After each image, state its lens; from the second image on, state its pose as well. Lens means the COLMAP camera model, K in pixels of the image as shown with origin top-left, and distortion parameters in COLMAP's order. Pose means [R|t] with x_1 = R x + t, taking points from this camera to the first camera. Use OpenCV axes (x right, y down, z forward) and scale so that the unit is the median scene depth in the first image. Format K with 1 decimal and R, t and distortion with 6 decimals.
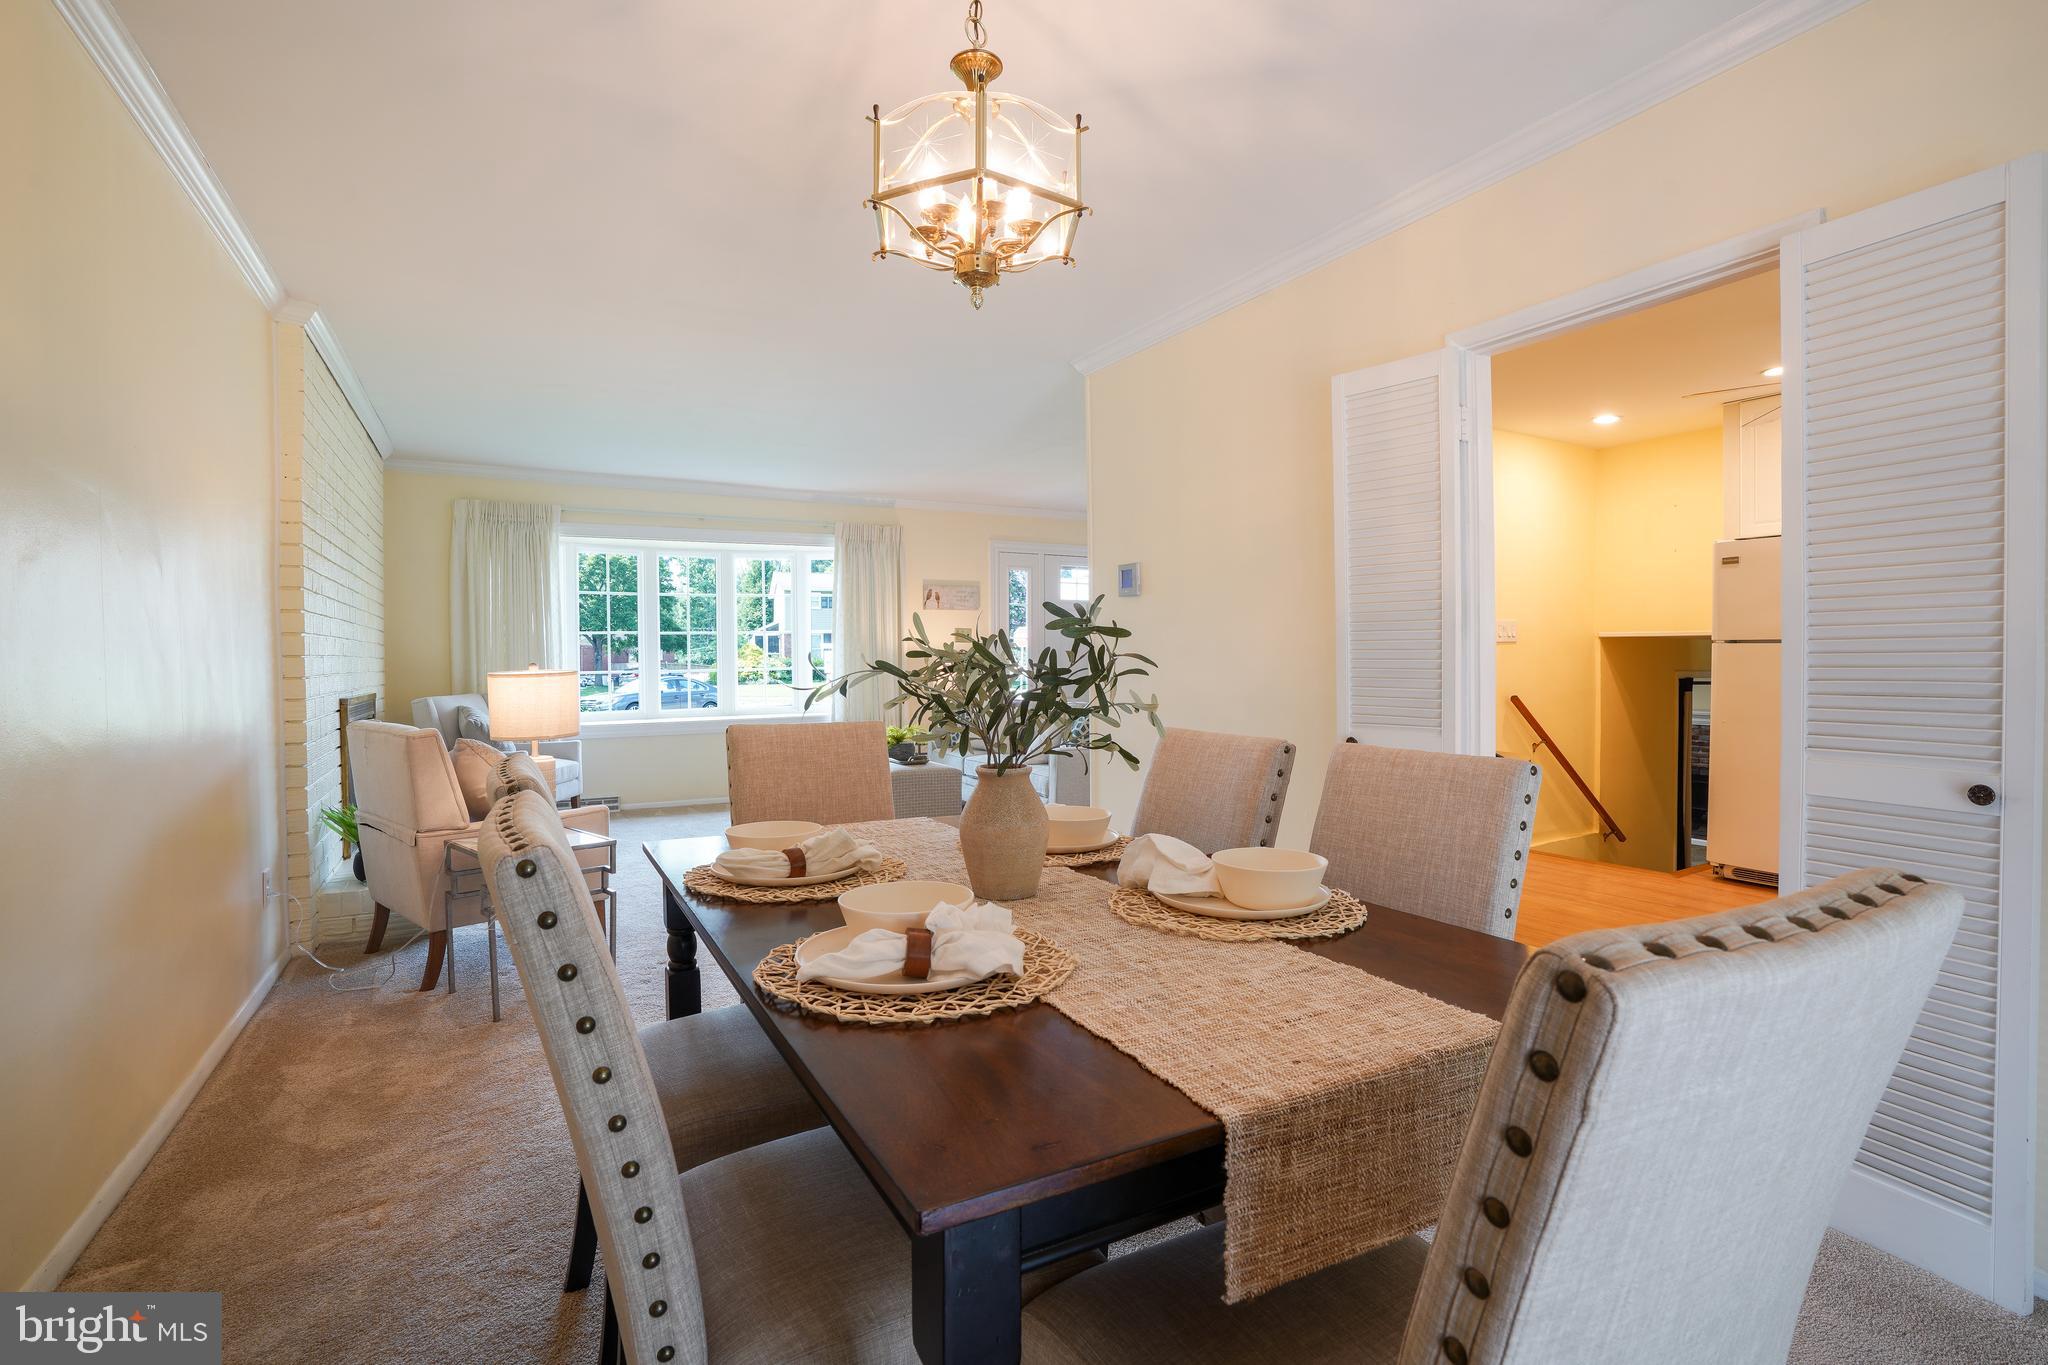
lens RADIAL K [[946.9, 0, 1022.9], [0, 946.9, 681.2], [0, 0, 1]] dist [-0.045541, 0.003617]
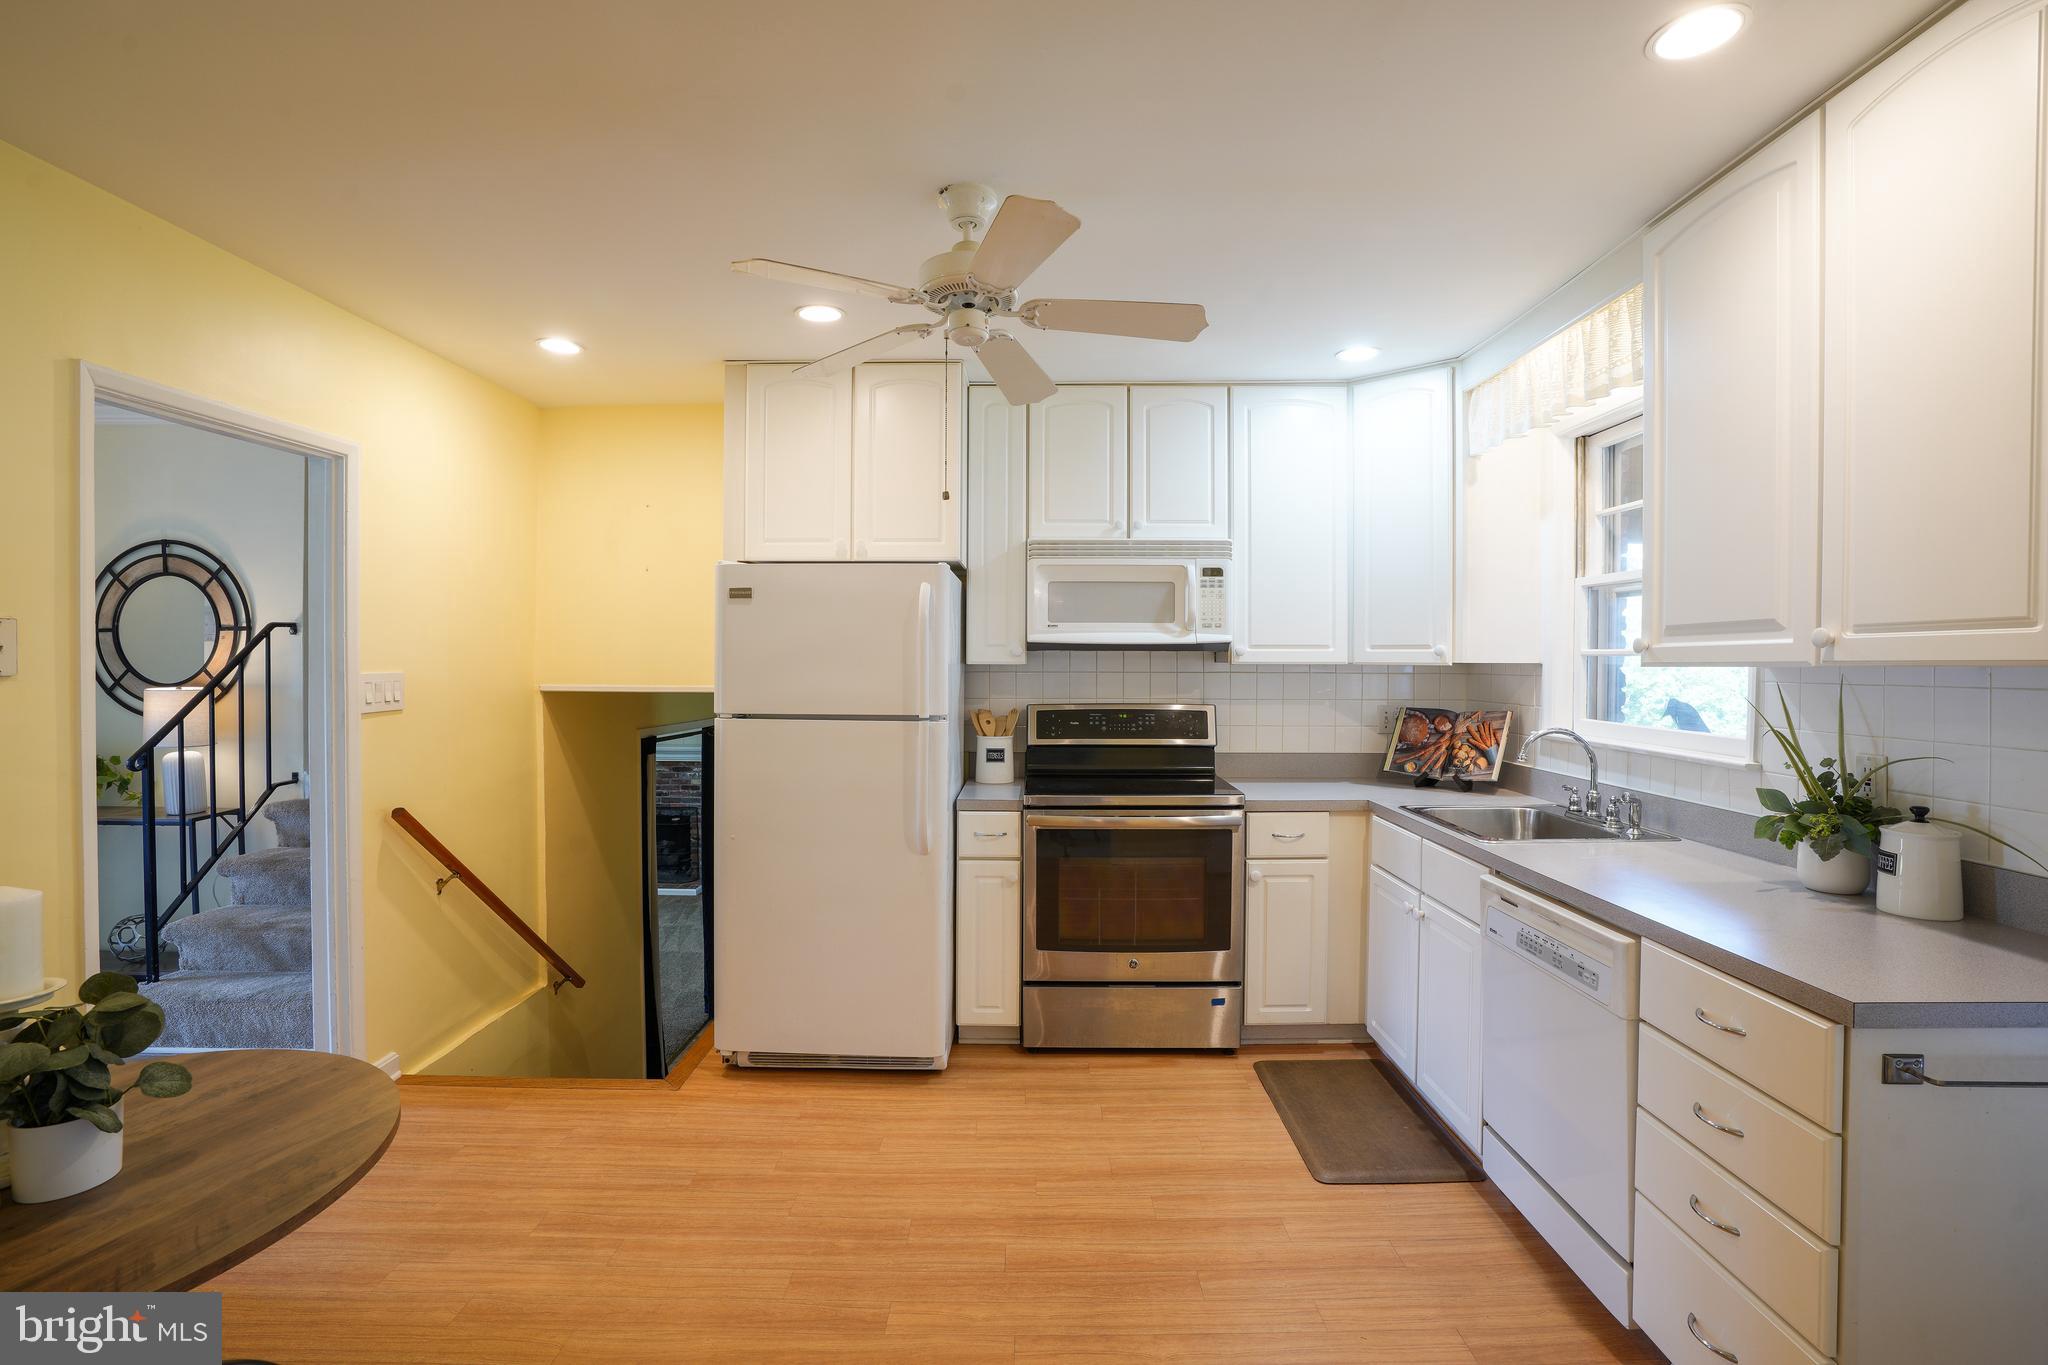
lens RADIAL K [[946.9, 0, 1038.3], [0, 946.9, 675.5], [0, 0, 1]] dist [-0.045541, 0.003617]
pose [[0.484868, -0.006660, 0.874562, 0.219952], [0.013688, 0.999906, 0.000026, -0.054486], [-0.874480, 0.011958, 0.484914, 0.385363]]
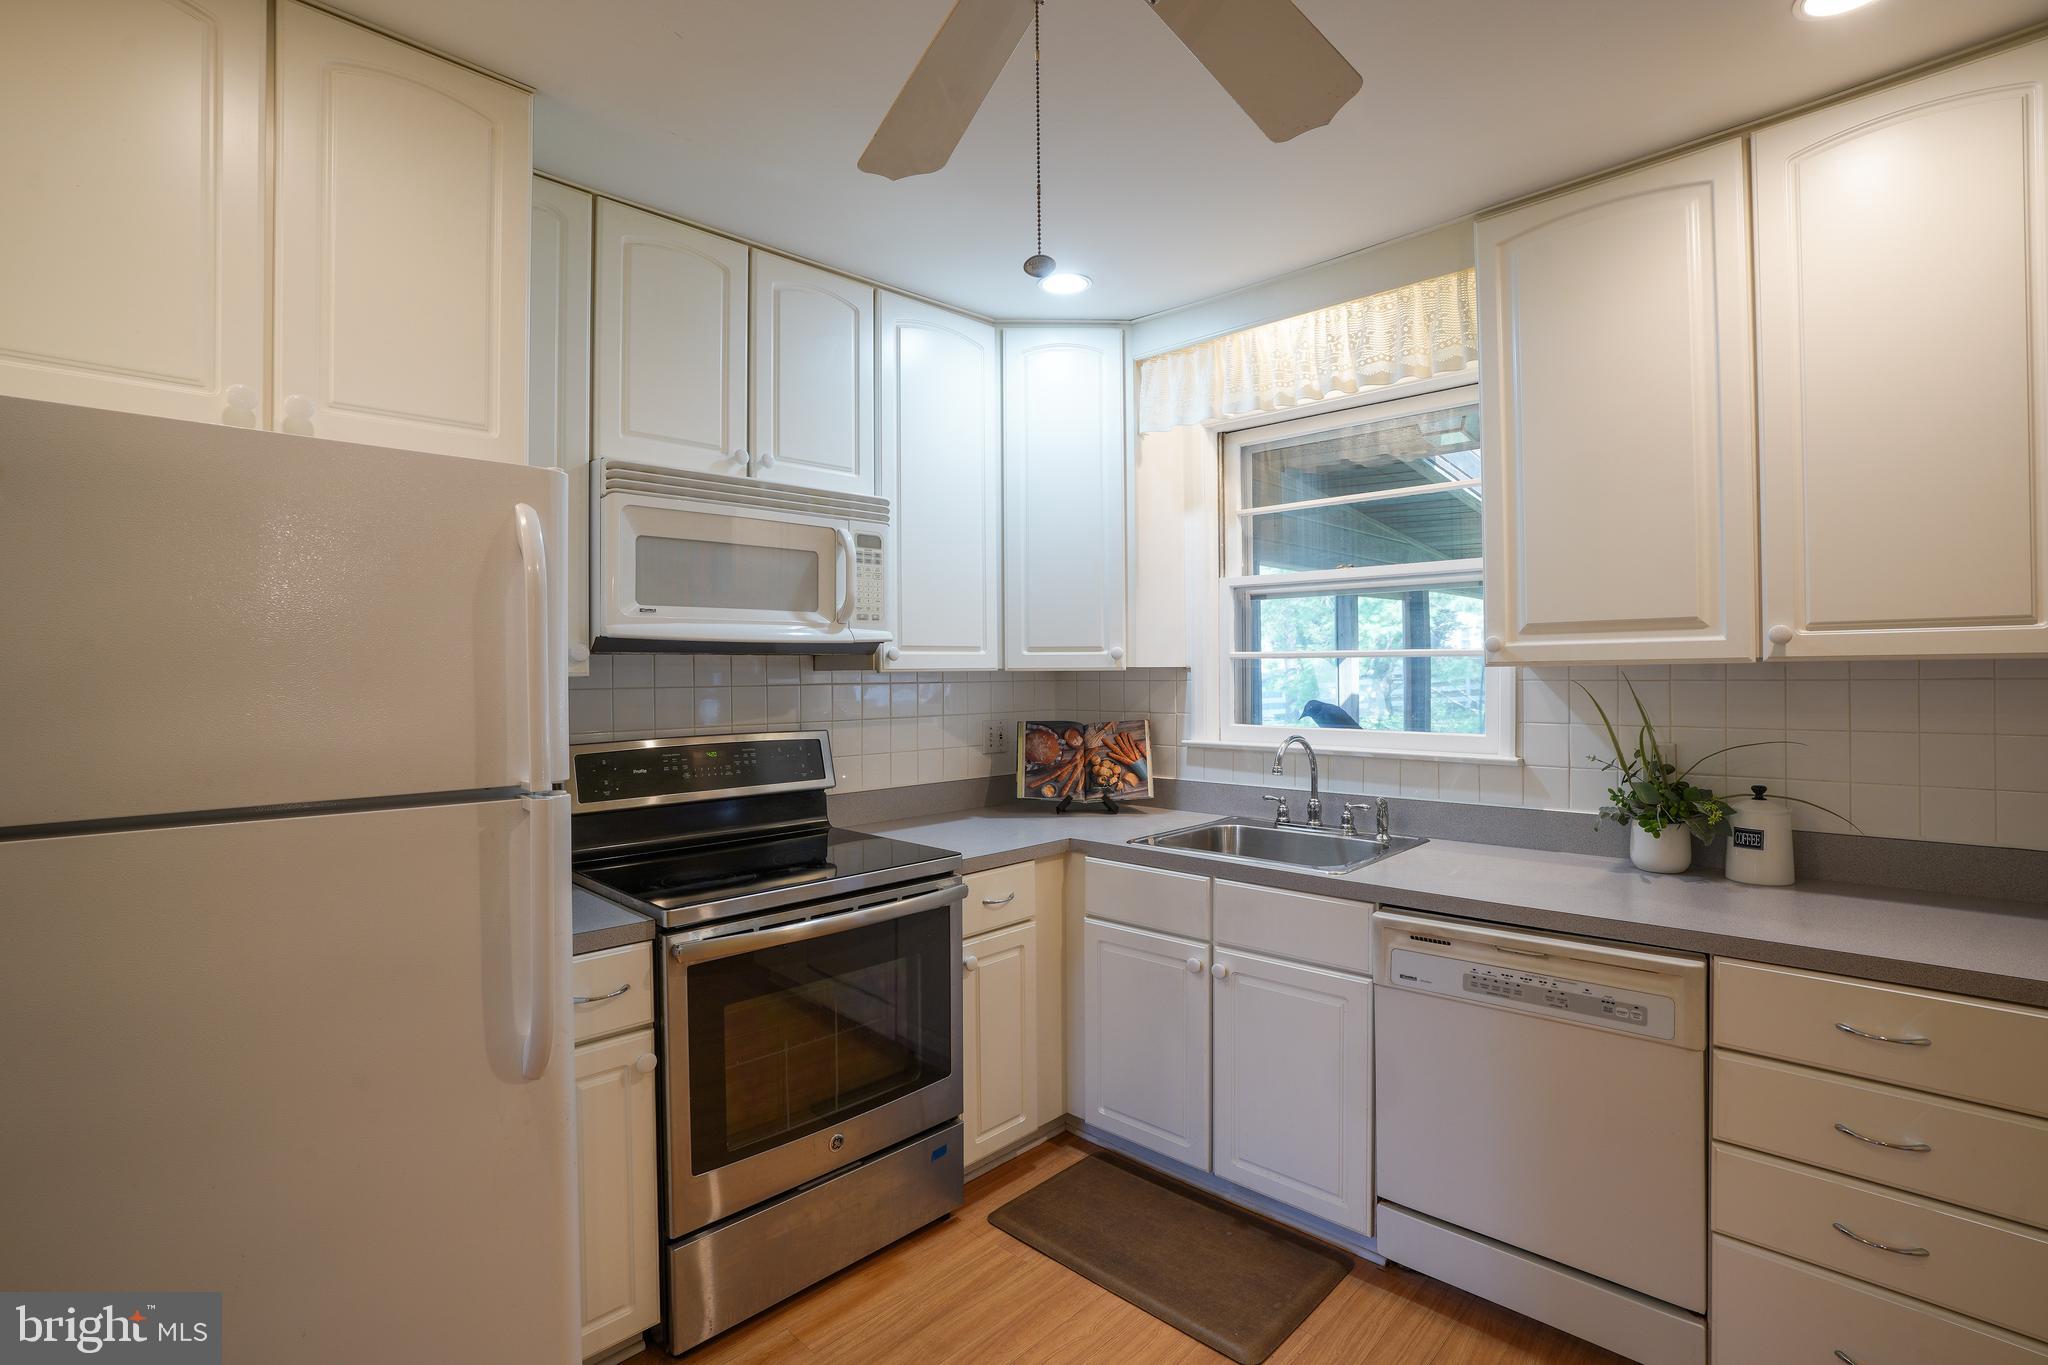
lens RADIAL K [[946.9, 0, 1015.7], [0, 946.9, 675.1], [0, 0, 1]] dist [-0.045541, 0.003617]
pose [[-0.287027, 0.003827, 0.957915, 0.383859], [0.031026, 0.999505, 0.005303, -0.059390], [-0.957420, 0.031243, -0.287003, 0.653890]]
